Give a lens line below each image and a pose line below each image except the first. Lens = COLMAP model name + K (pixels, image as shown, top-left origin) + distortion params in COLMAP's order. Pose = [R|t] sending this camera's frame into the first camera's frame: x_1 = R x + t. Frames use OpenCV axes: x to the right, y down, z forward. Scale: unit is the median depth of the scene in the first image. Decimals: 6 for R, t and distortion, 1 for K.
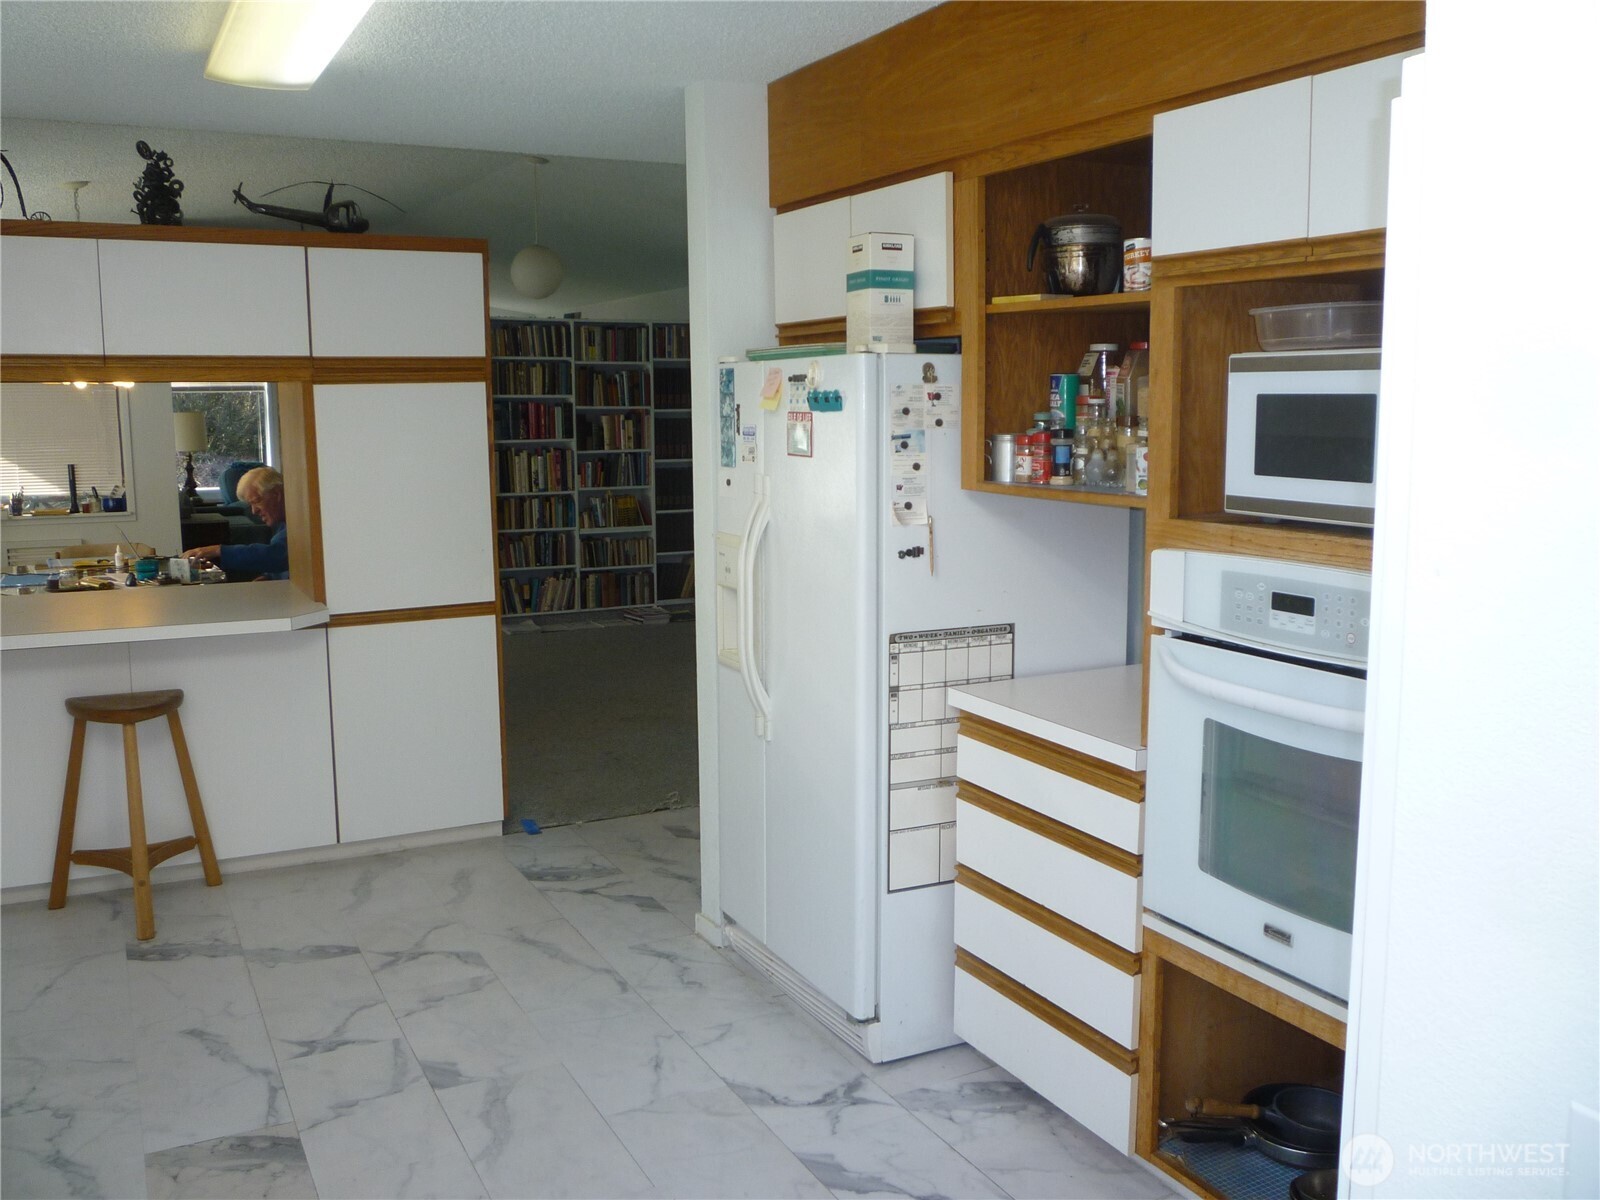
lens RADIAL K [[1408.9, 0, 806.5], [0, 1408.9, 596.7], [0, 0, 1]] dist [-0.037676, 0.014398]
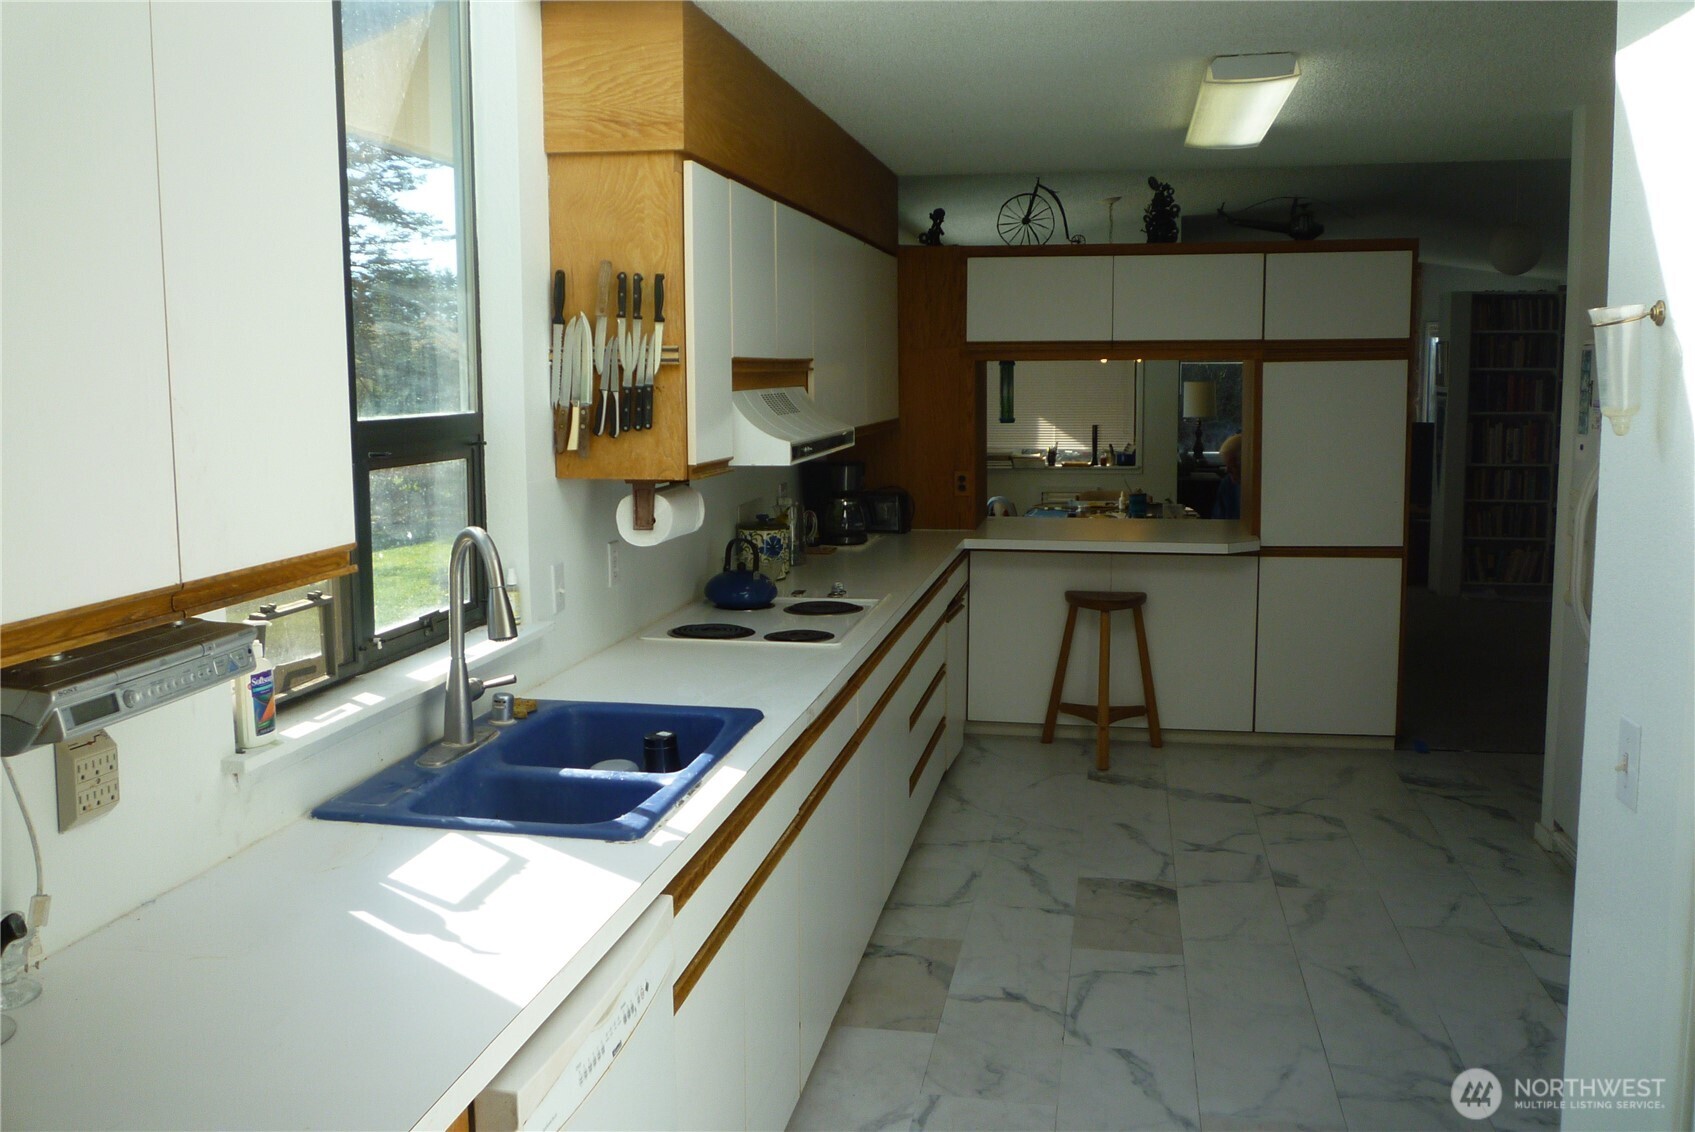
lens RADIAL K [[1451.5, 0, 831.3], [0, 1451.5, 551.5], [0, 0, 1]] dist [-0.065752, 0.039870]
pose [[0.782765, 0.071466, -0.618200, 0.163643], [-0.079877, 0.996705, 0.014082, 0.031600], [0.617169, 0.038357, 0.785895, -0.259487]]
